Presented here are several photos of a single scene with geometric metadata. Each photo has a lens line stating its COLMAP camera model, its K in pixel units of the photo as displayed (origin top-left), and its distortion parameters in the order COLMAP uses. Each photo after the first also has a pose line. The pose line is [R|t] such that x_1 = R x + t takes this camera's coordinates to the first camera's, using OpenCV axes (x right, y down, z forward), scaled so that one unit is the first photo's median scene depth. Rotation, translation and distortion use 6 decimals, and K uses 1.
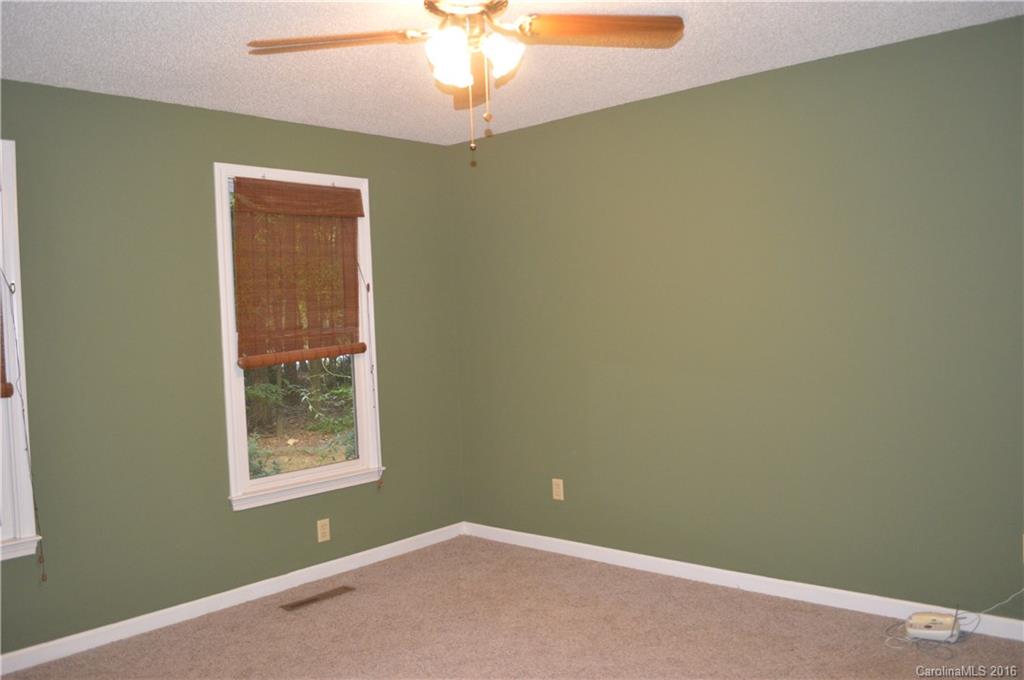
lens RADIAL K [[815.4, 0, 509.1], [0, 815.4, 334.8], [0, 0, 1]] dist [-0.084116, 0.014256]
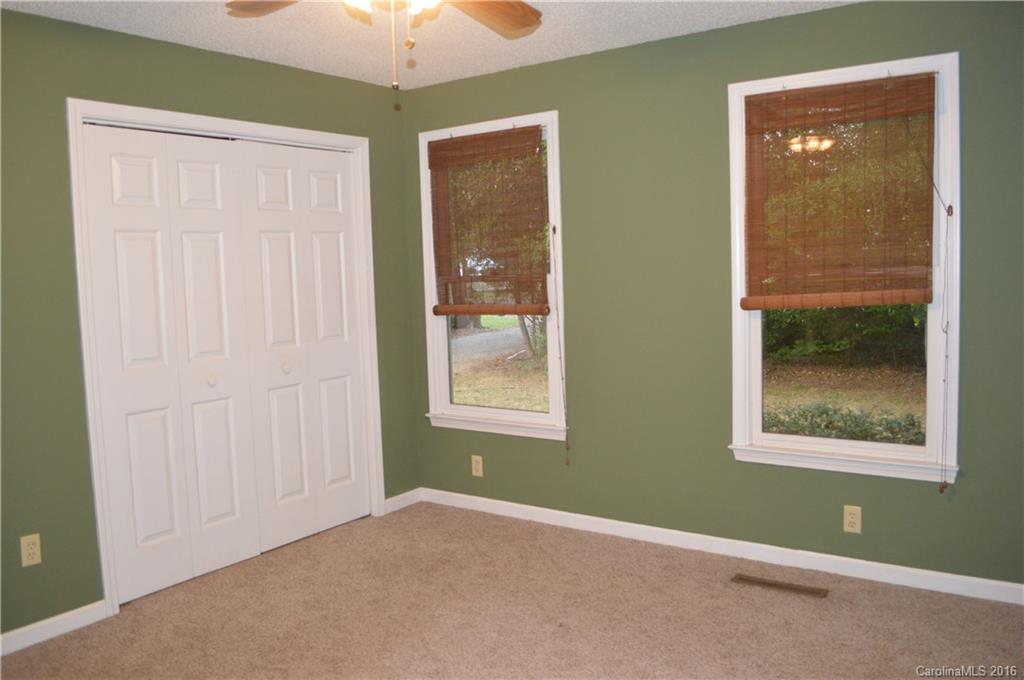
lens RADIAL K [[815.4, 0, 546.7], [0, 815.4, 335.7], [0, 0, 1]] dist [-0.084116, 0.014256]
pose [[0.144476, 0.119825, -0.982226, 0.549177], [-0.002324, 0.992679, 0.120759, -0.039511], [0.989506, -0.015164, 0.143696, 0.658025]]
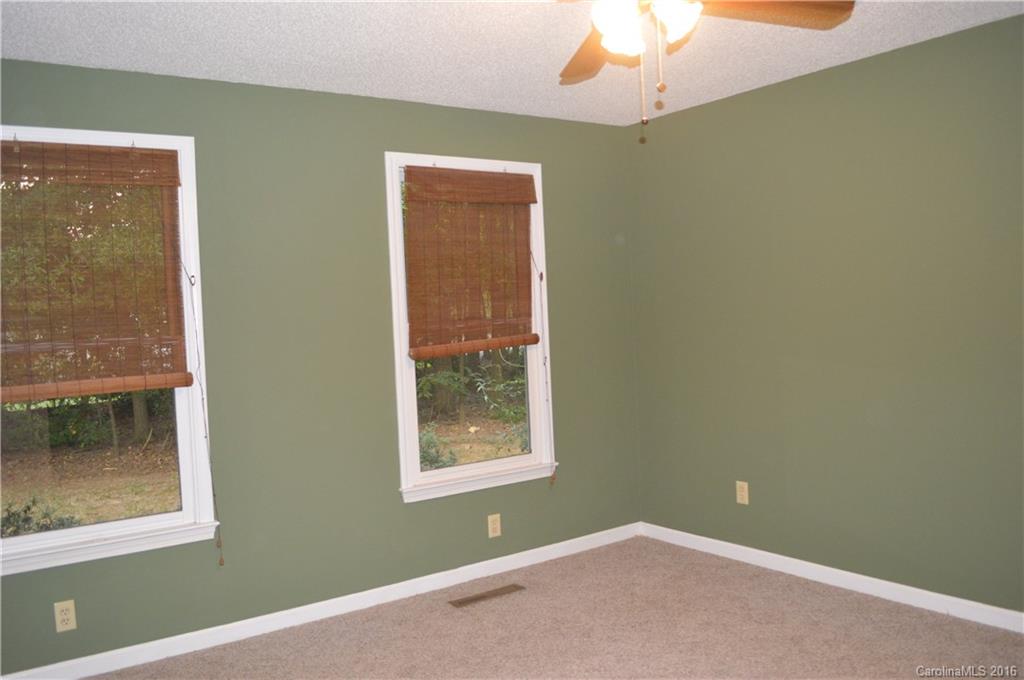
lens RADIAL K [[815.4, 0, 513.1], [0, 815.4, 333.9], [0, 0, 1]] dist [-0.084116, 0.014256]
pose [[0.975726, 0.004404, -0.218951, 0.007068], [-0.001469, 0.999907, 0.013566, -0.003380], [0.218990, -0.012915, 0.975642, 0.056099]]
